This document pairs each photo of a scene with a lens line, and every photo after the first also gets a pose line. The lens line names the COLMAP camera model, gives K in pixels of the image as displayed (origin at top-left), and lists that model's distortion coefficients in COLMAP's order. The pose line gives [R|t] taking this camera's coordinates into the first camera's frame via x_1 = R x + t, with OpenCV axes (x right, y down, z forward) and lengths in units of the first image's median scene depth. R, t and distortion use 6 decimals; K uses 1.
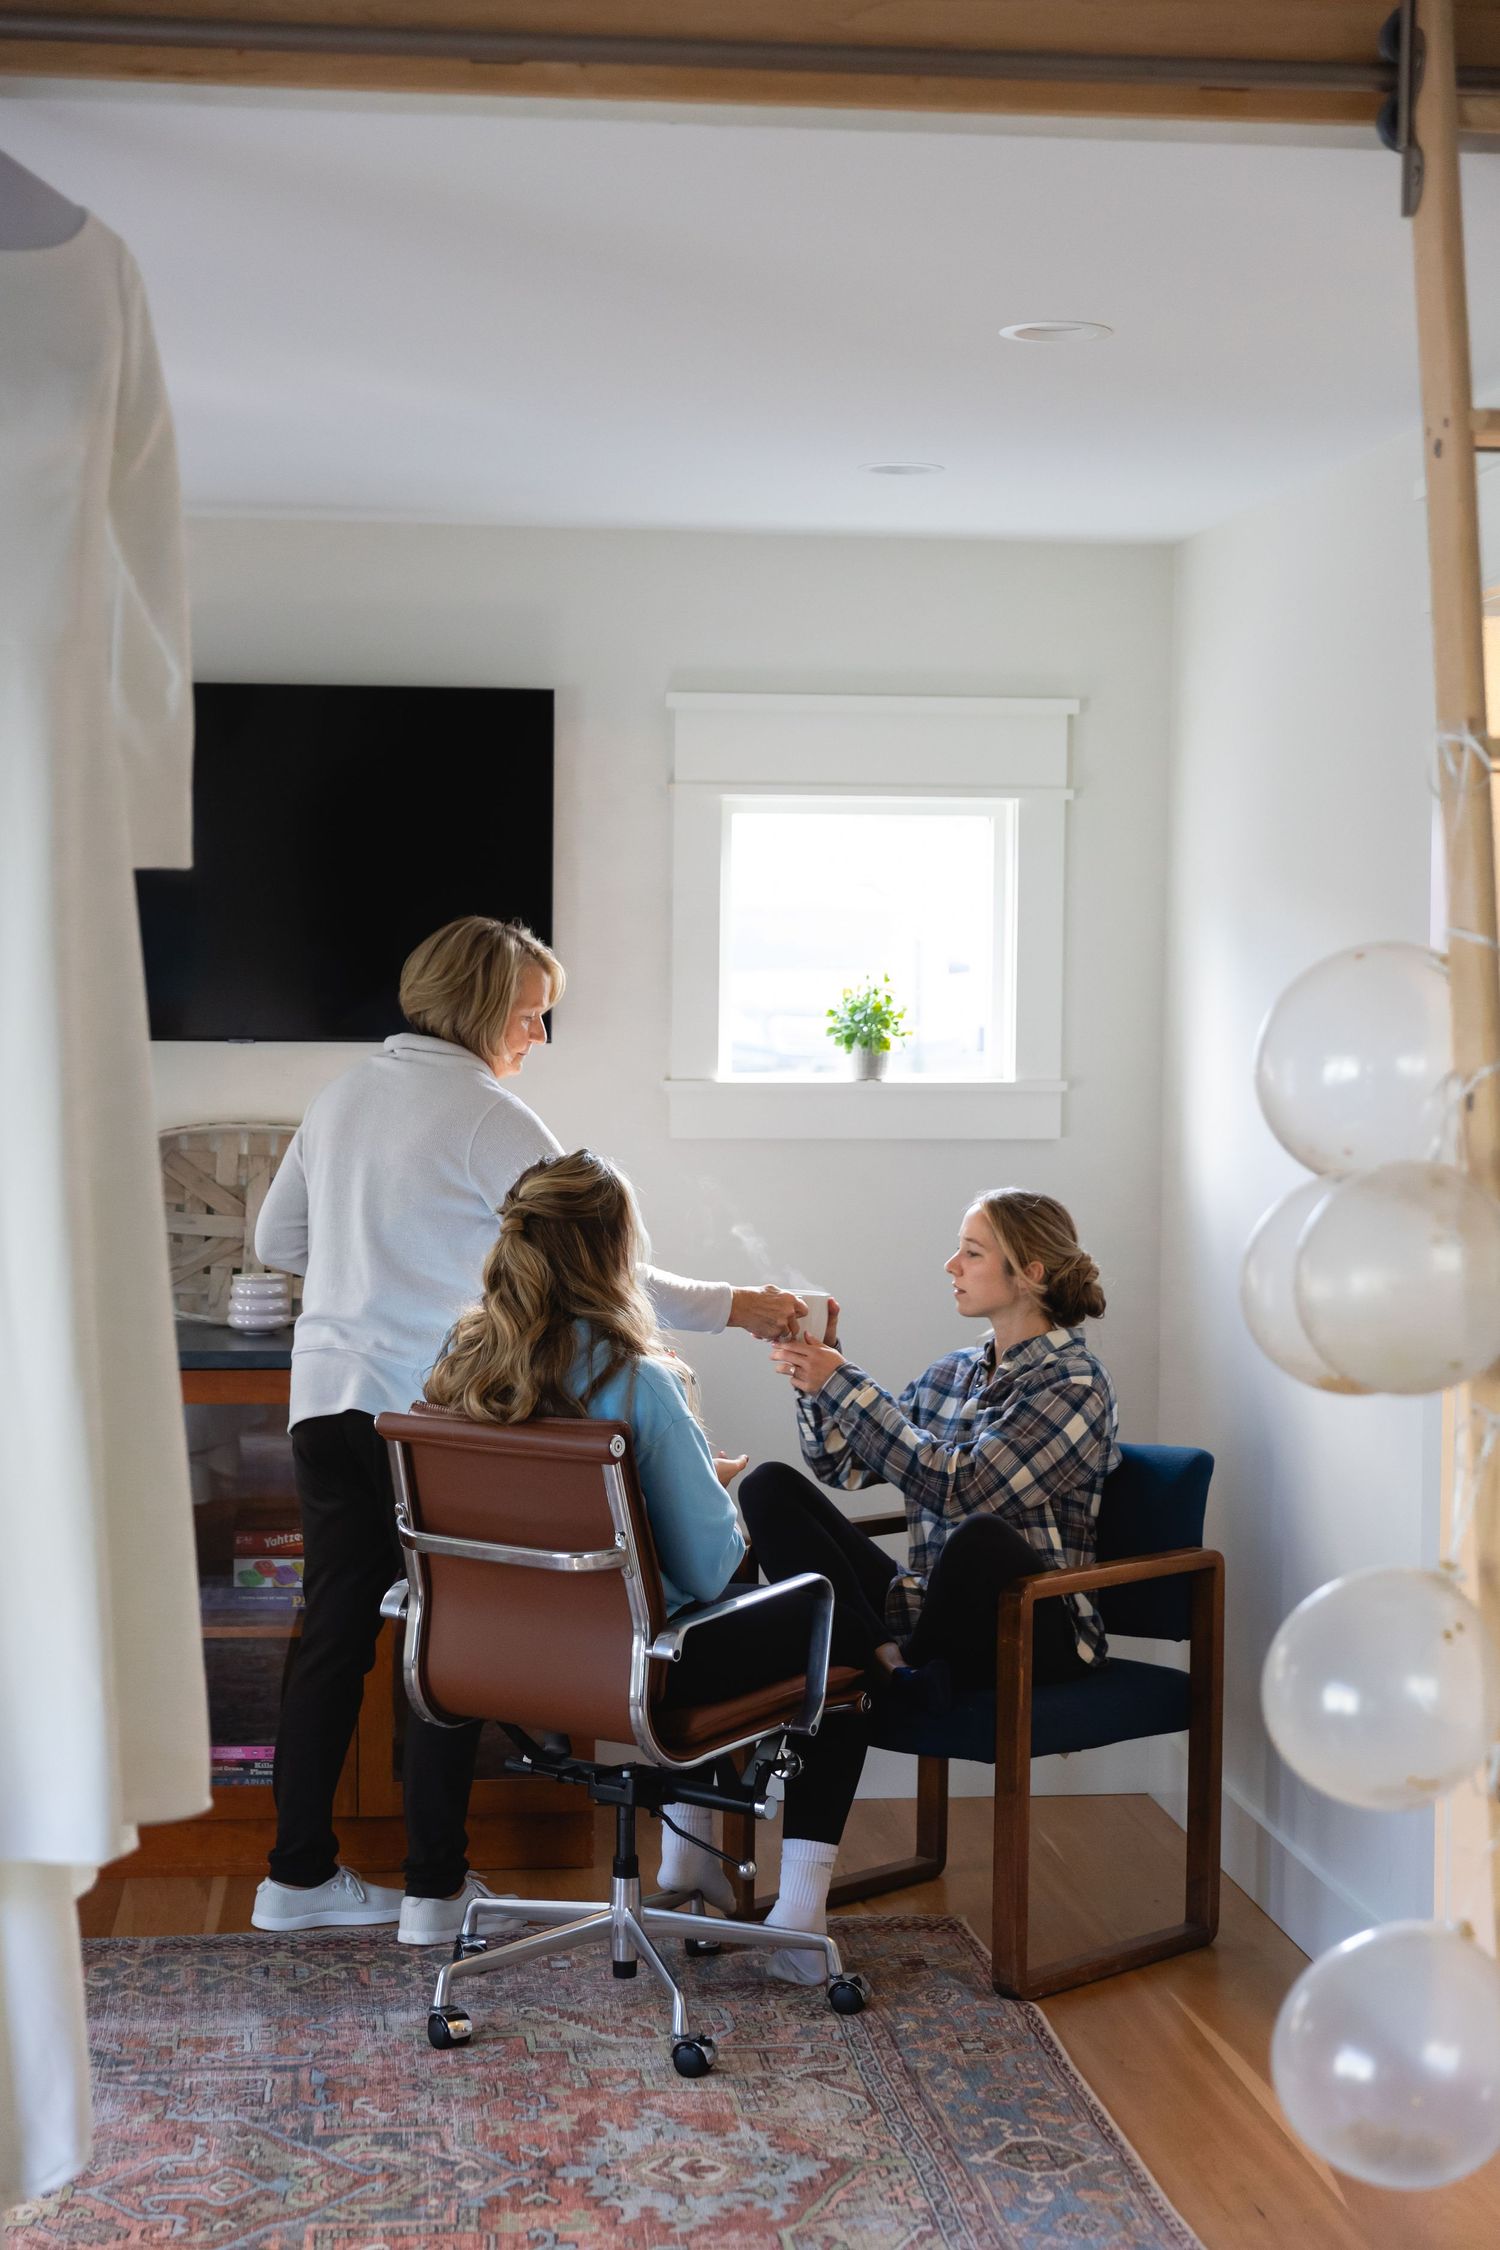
lens RADIAL K [[3314.4, 0, 755.3], [0, 3314.4, 1137.0], [0, 0, 1]] dist [0.033579, 0.000000]
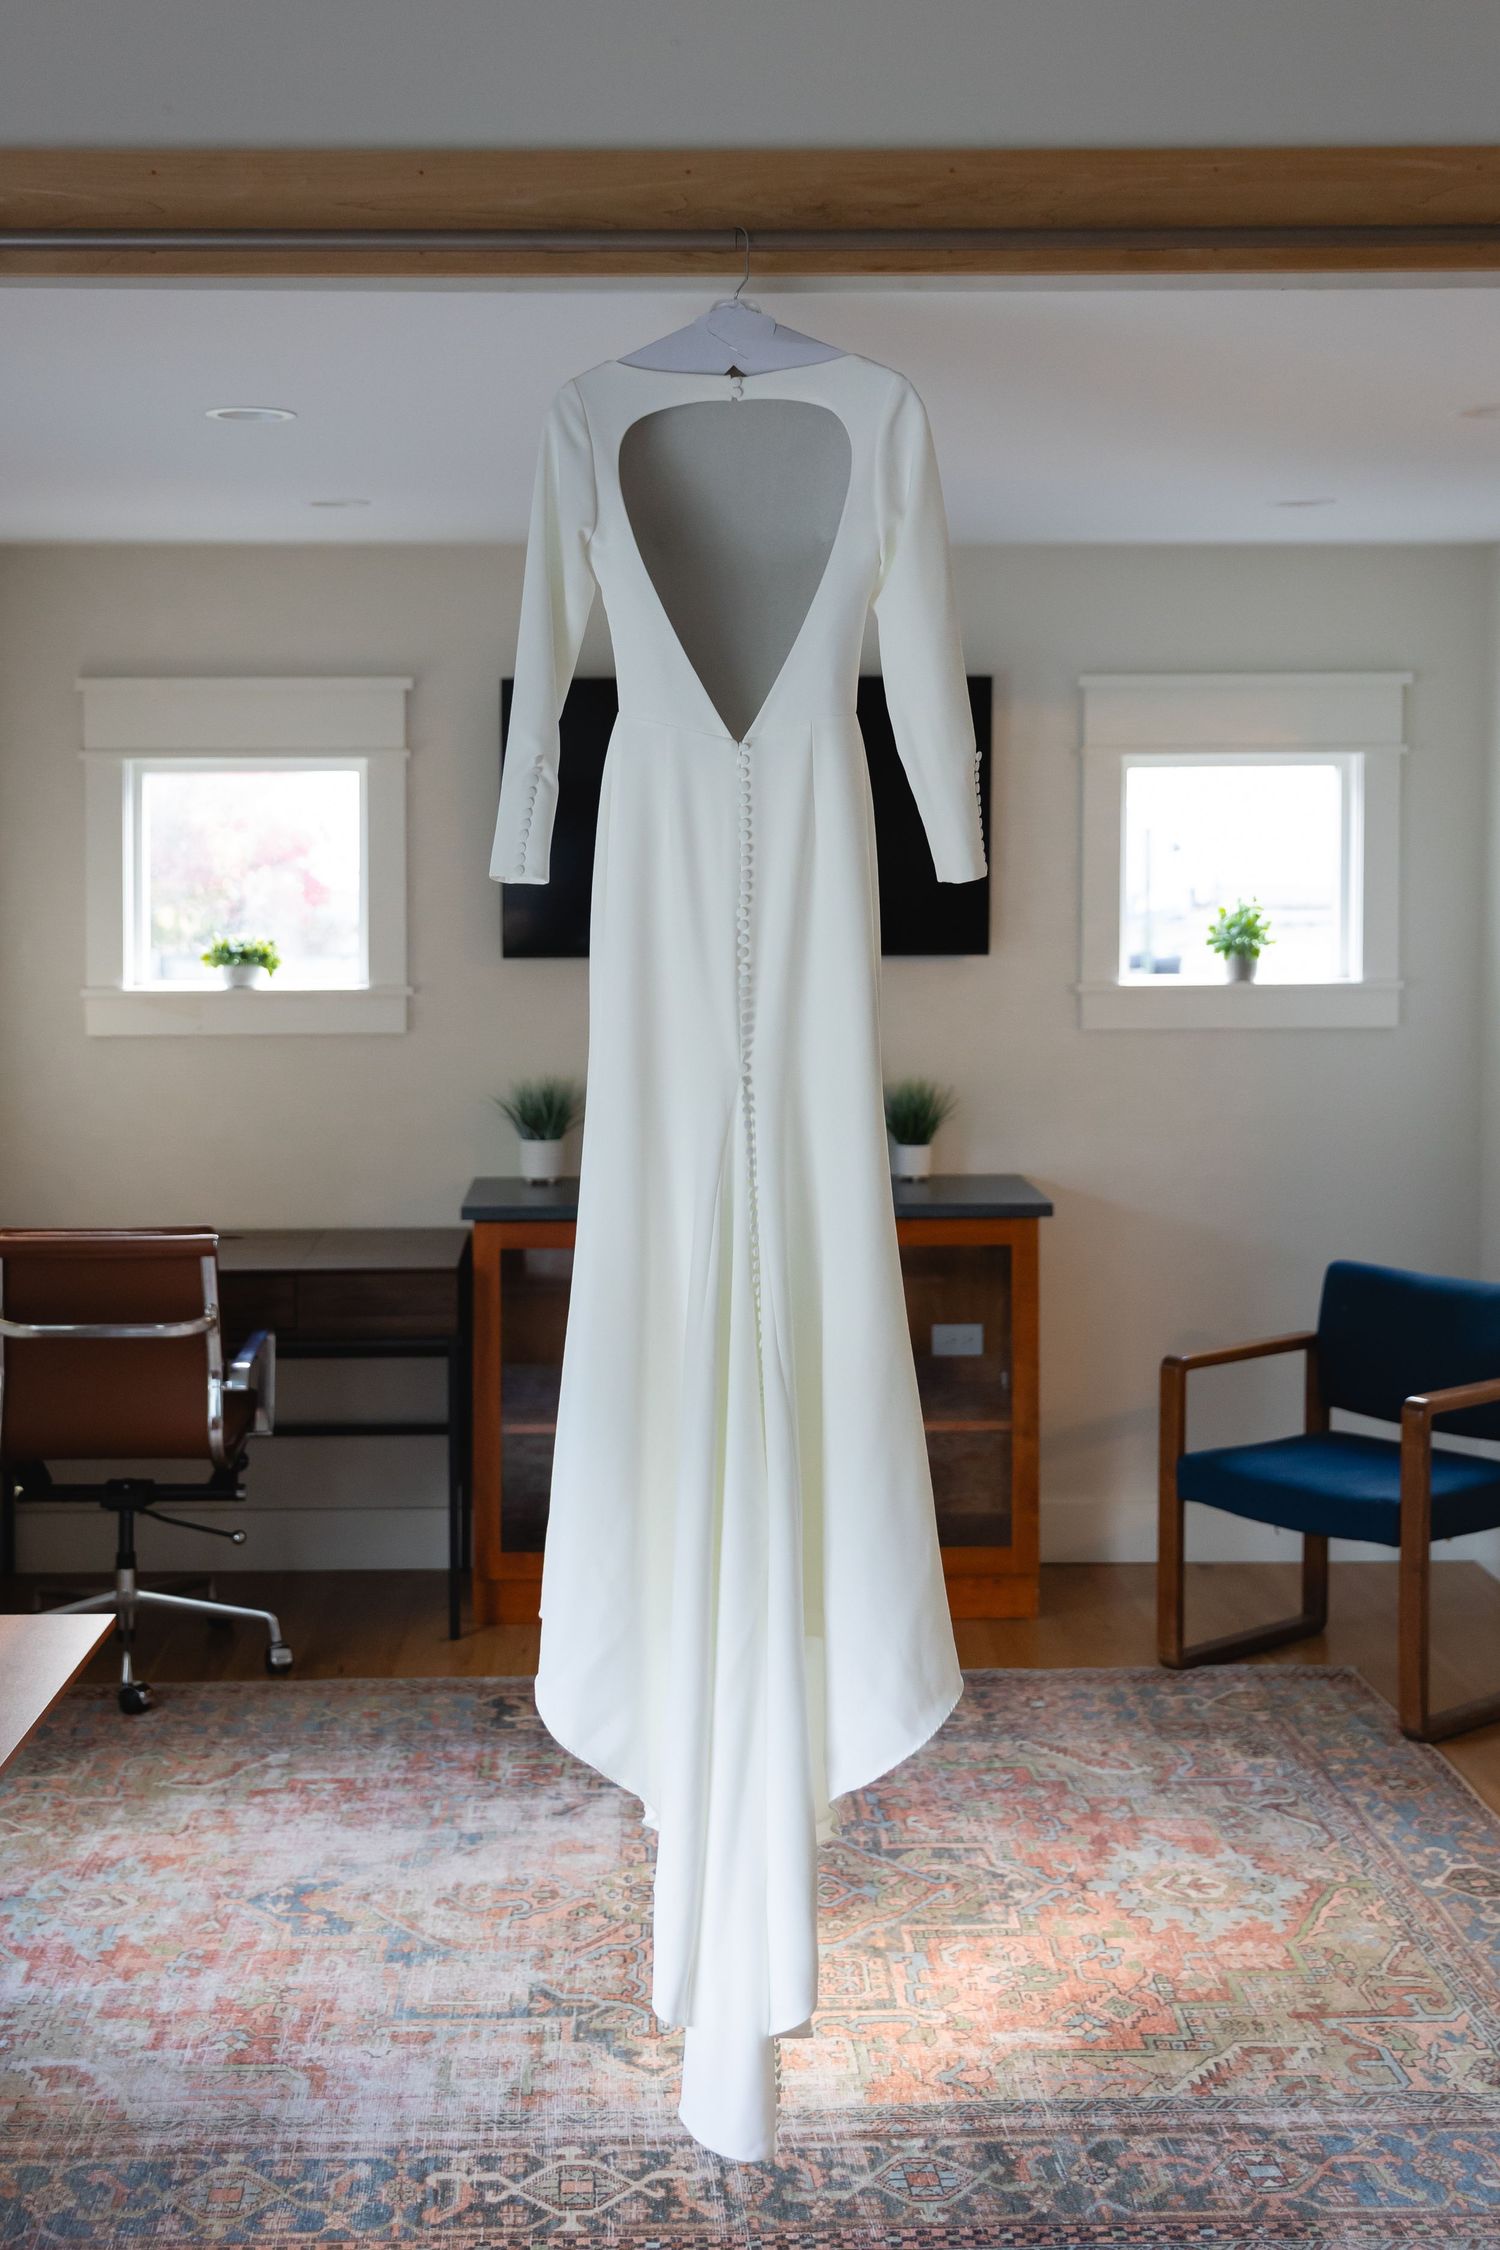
lens RADIAL K [[2674.1, 0, 703.8], [0, 2674.1, 911.1], [0, 0, 1]] dist [0.014450, 0.000000]
pose [[0.995152, -0.010426, -0.097794, -0.091988], [0.008096, 0.999675, -0.024190, -0.028282], [0.098014, 0.023281, 0.994913, -0.020628]]
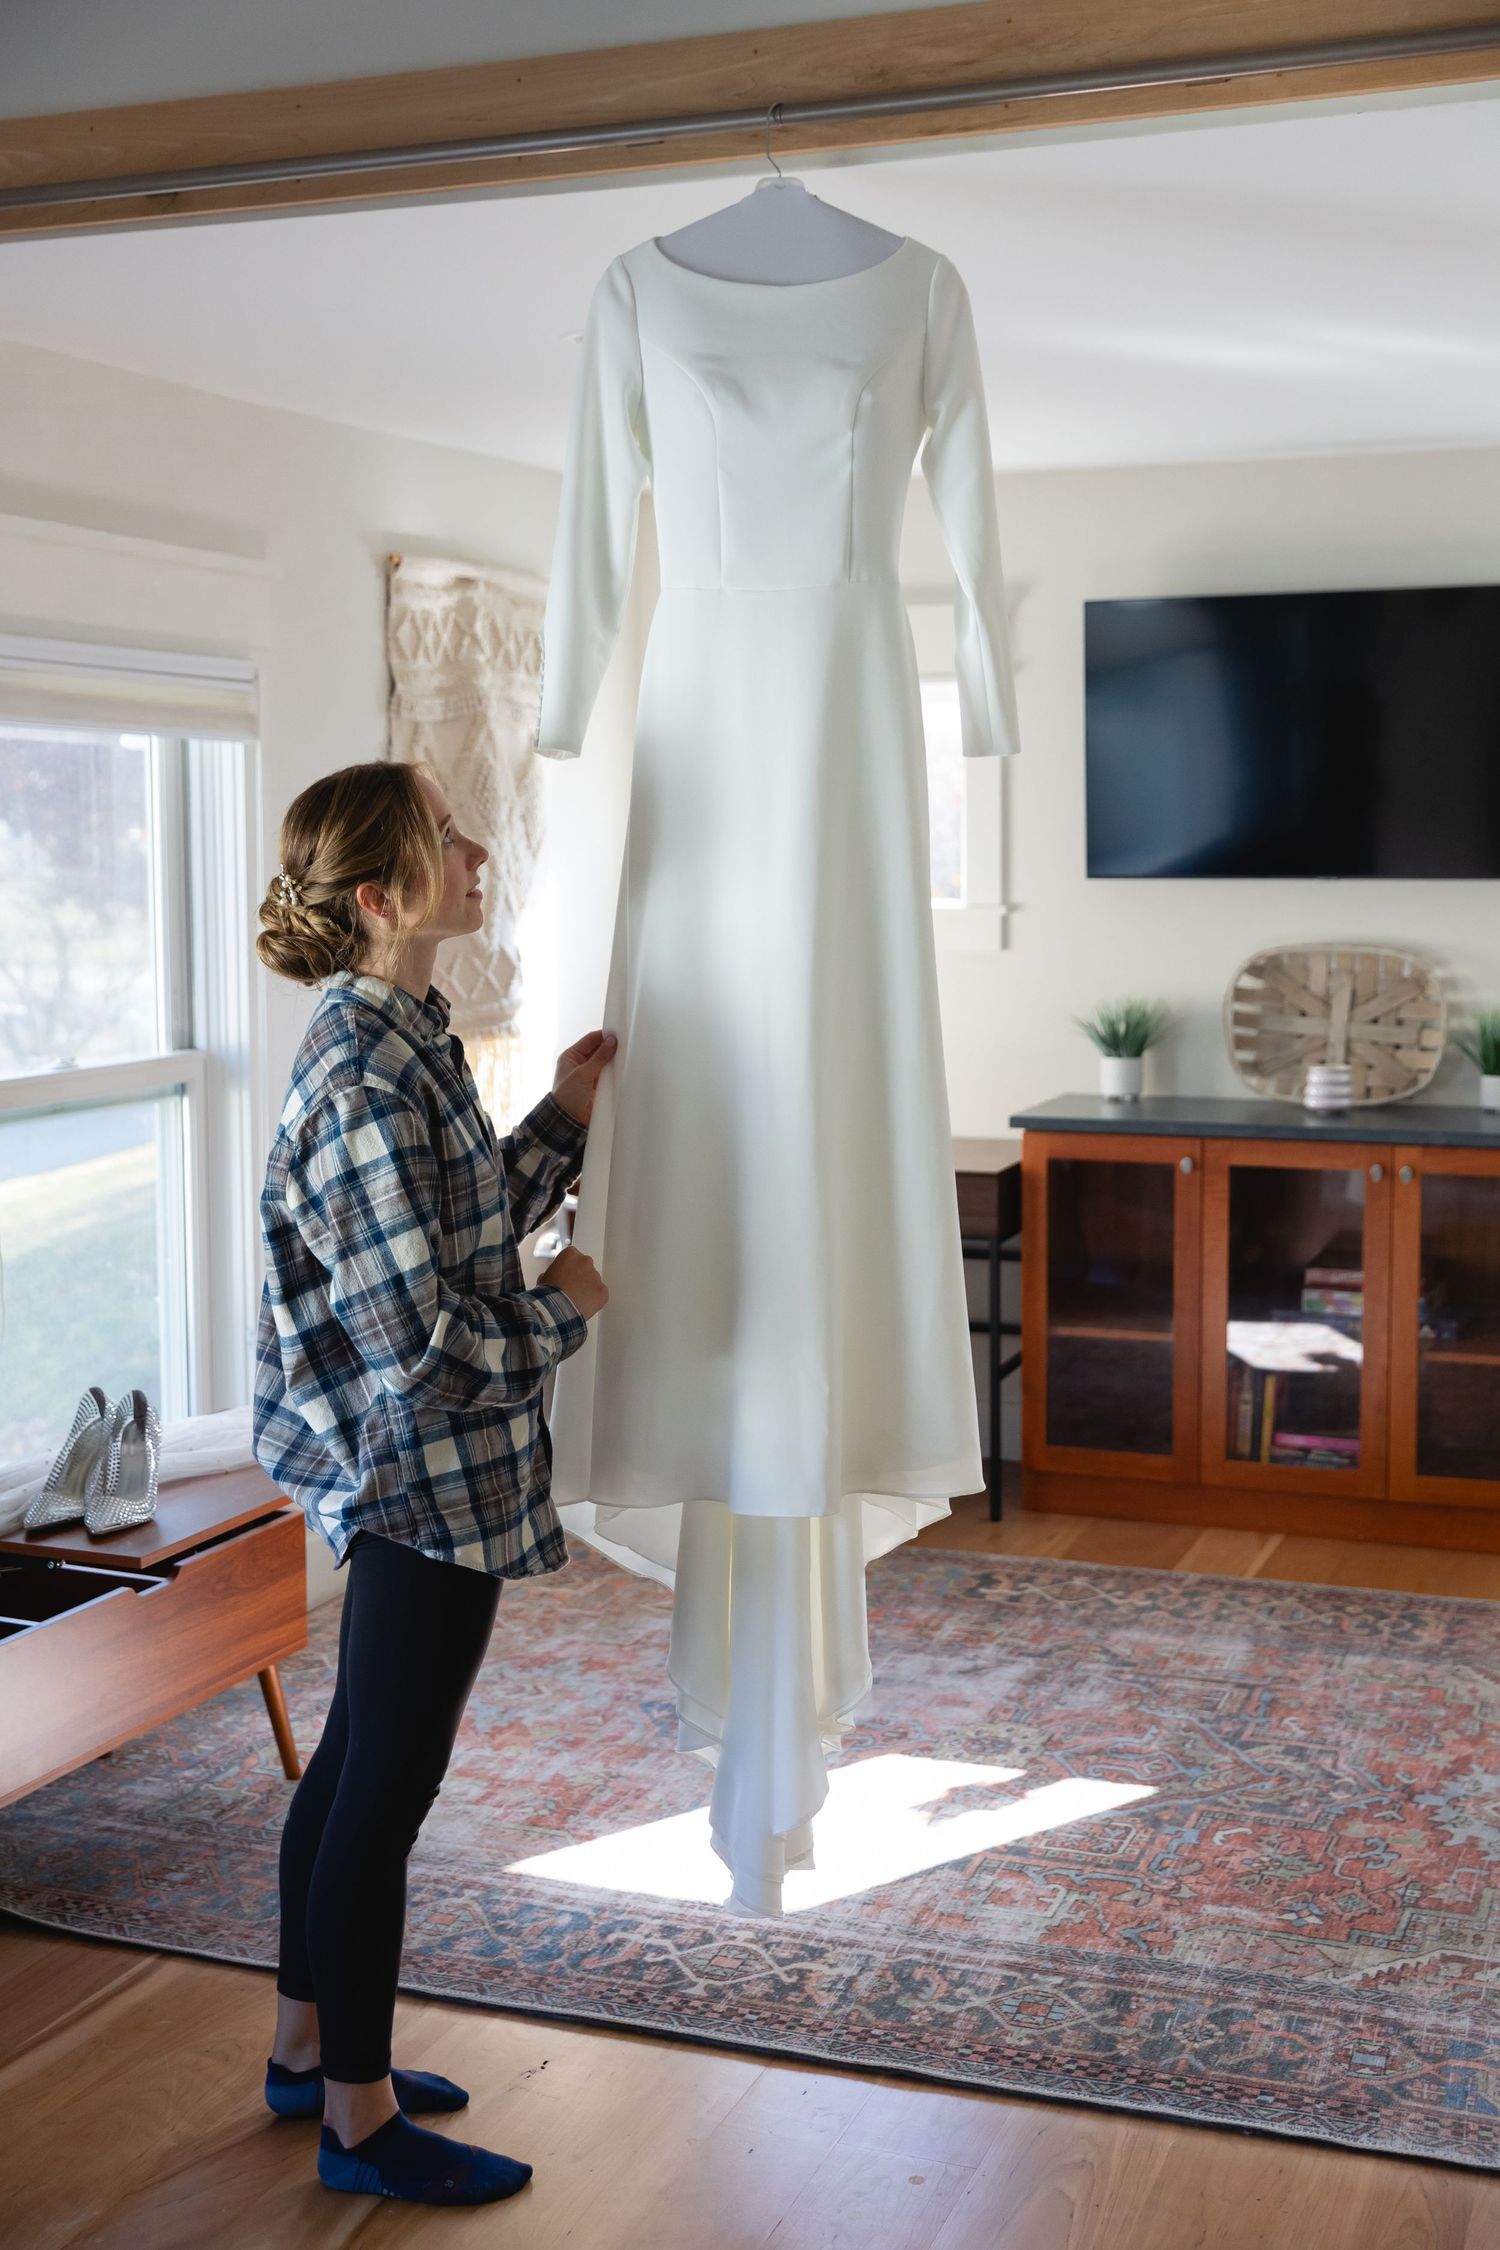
lens RADIAL K [[2595.8, 0, 751.8], [0, 2595.8, 1140.0], [0, 0, 1]] dist [0.000102, 0.000000]
pose [[0.888169, 0.044355, -0.457372, 0.139772], [-0.009509, 0.996891, 0.078211, -0.007136], [0.459419, -0.065115, 0.885830, 0.037303]]
